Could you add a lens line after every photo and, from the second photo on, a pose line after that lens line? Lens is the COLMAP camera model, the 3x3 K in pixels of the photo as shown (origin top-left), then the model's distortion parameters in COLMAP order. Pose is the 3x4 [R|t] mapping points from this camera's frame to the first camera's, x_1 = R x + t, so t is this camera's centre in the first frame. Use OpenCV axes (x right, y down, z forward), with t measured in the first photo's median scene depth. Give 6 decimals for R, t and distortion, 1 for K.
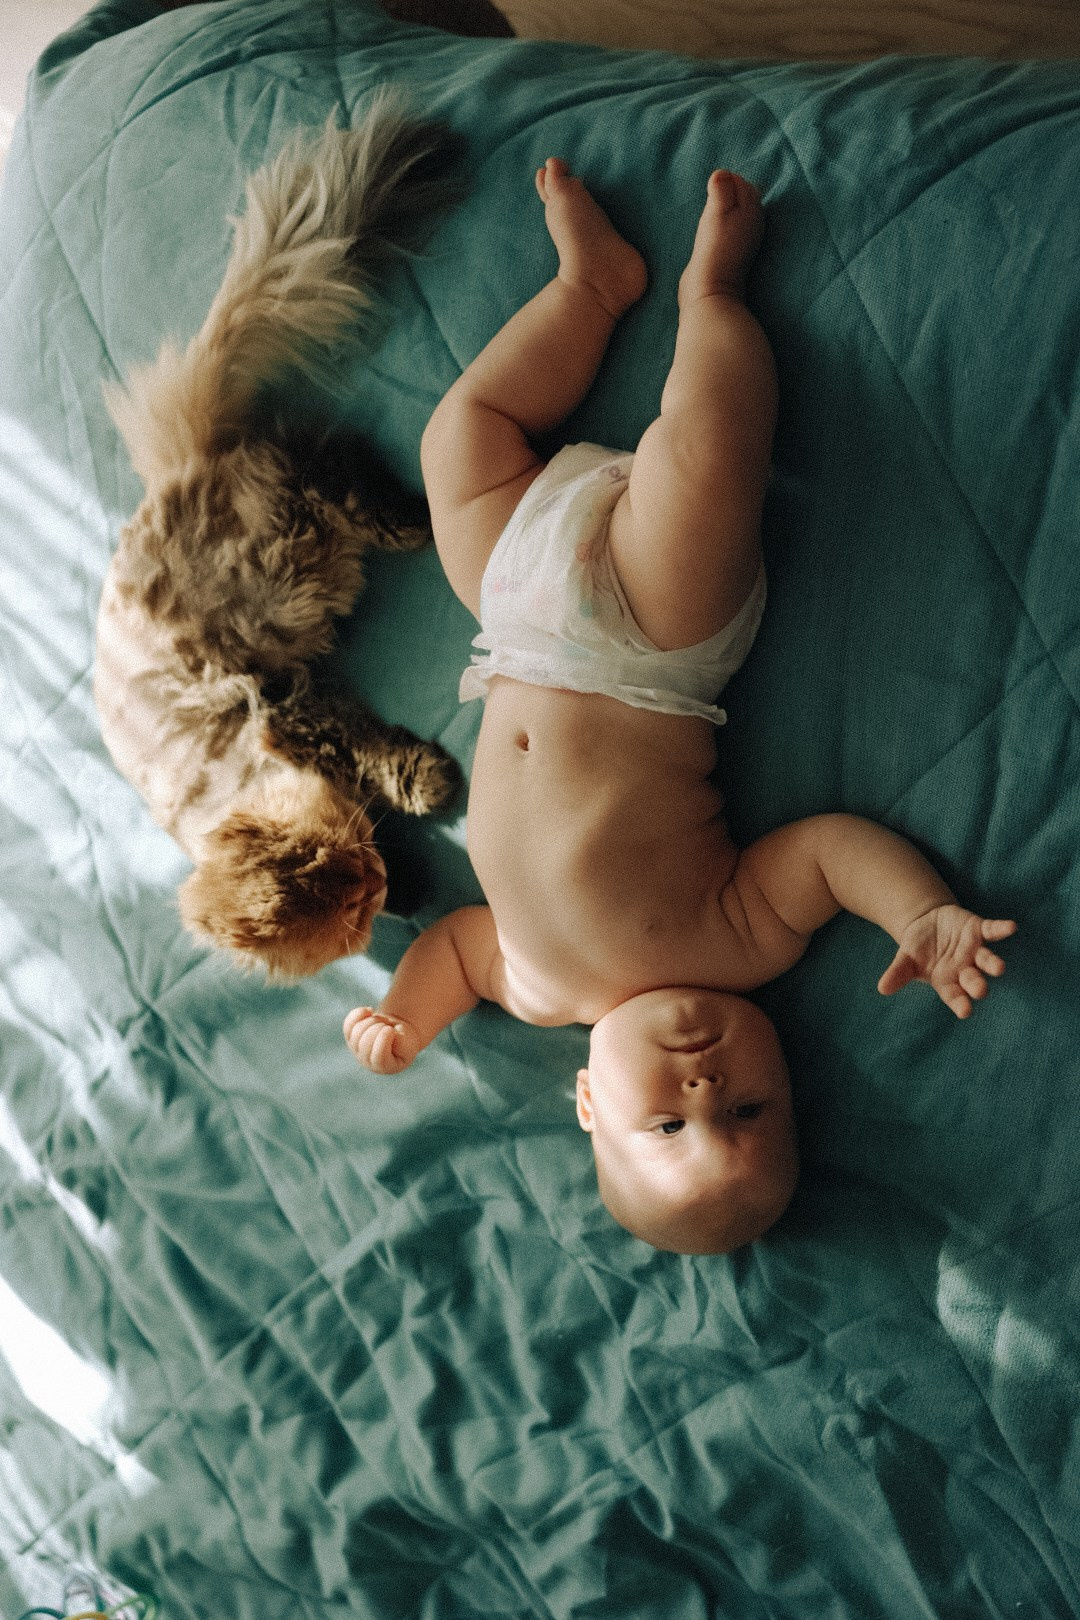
lens RADIAL K [[1603.5, 0, 537.2], [0, 1603.5, 809.8], [0, 0, 1]] dist [0.010530, 0.000000]
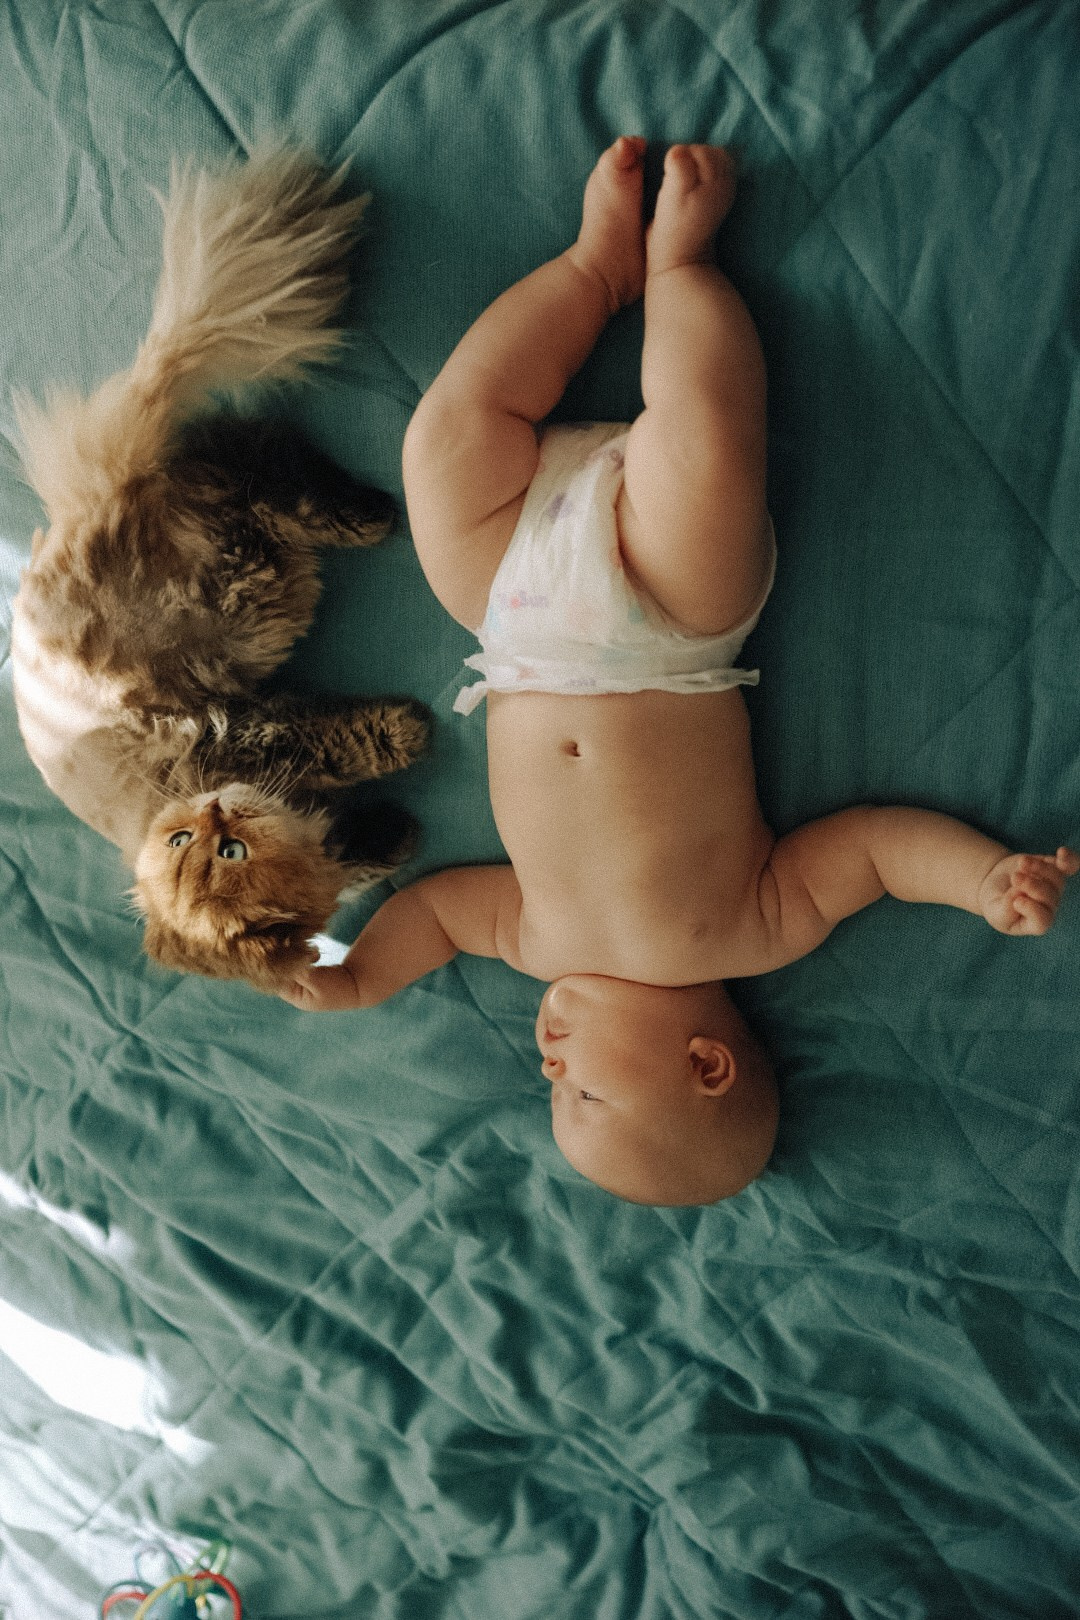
lens RADIAL K [[1603.5, 0, 541.2], [0, 1603.5, 808.1], [0, 0, 1]] dist [0.010530, 0.000000]
pose [[0.964271, -0.207630, 0.164533, -0.156775], [0.174209, 0.964877, 0.196631, -0.174704], [-0.199581, -0.160943, 0.966574, 0.058509]]
